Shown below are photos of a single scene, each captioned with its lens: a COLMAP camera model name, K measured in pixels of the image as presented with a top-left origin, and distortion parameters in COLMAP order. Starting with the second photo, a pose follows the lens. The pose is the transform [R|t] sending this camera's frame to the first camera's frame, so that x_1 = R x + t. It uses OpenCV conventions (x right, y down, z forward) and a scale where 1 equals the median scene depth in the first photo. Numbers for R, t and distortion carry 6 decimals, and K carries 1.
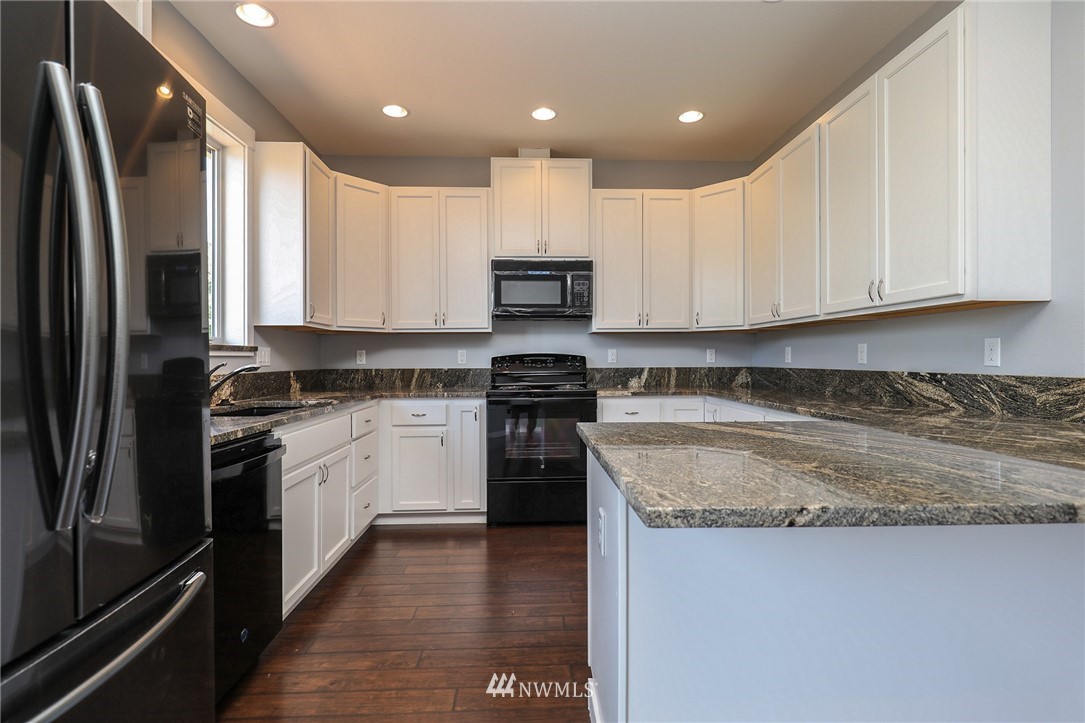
lens RADIAL K [[531.9, 0, 537.9], [0, 531.9, 356.1], [0, 0, 1]] dist [0.004193, -0.000197]
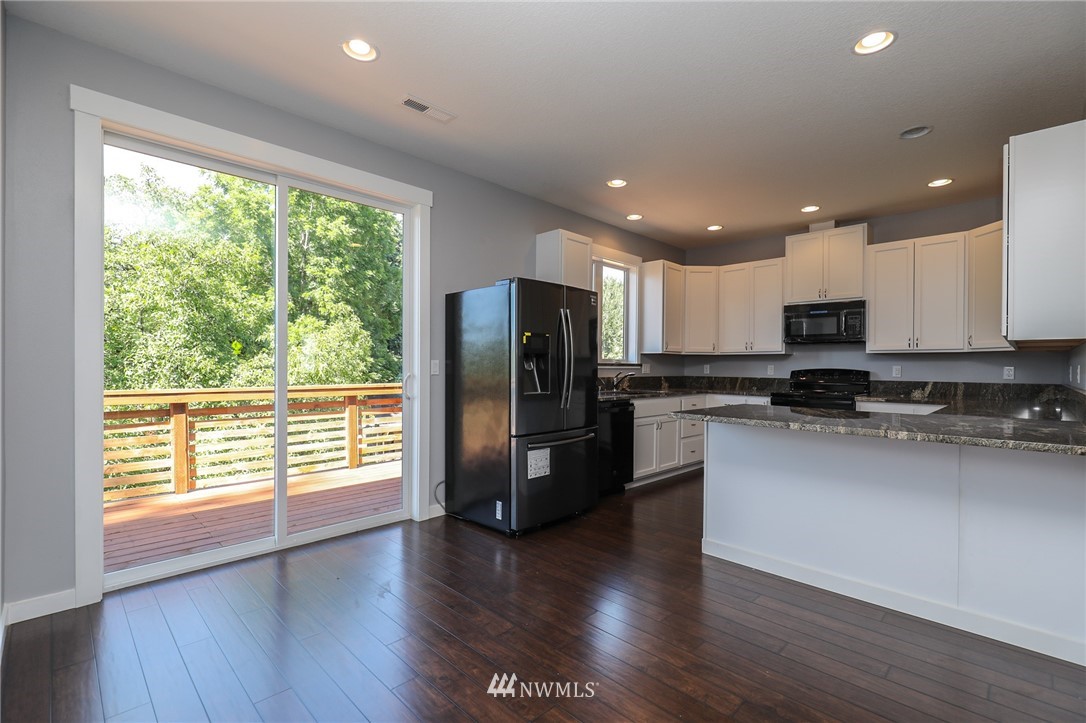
lens RADIAL K [[501.0, 0, 543.9], [0, 501.0, 365.5], [0, 0, 1]] dist [-0.002056, -0.000854]
pose [[0.690211, 0.010491, -0.723532, 0.463228], [-0.009199, 0.999941, 0.005723, -0.014748], [0.723549, 0.002706, 0.690267, -0.456753]]
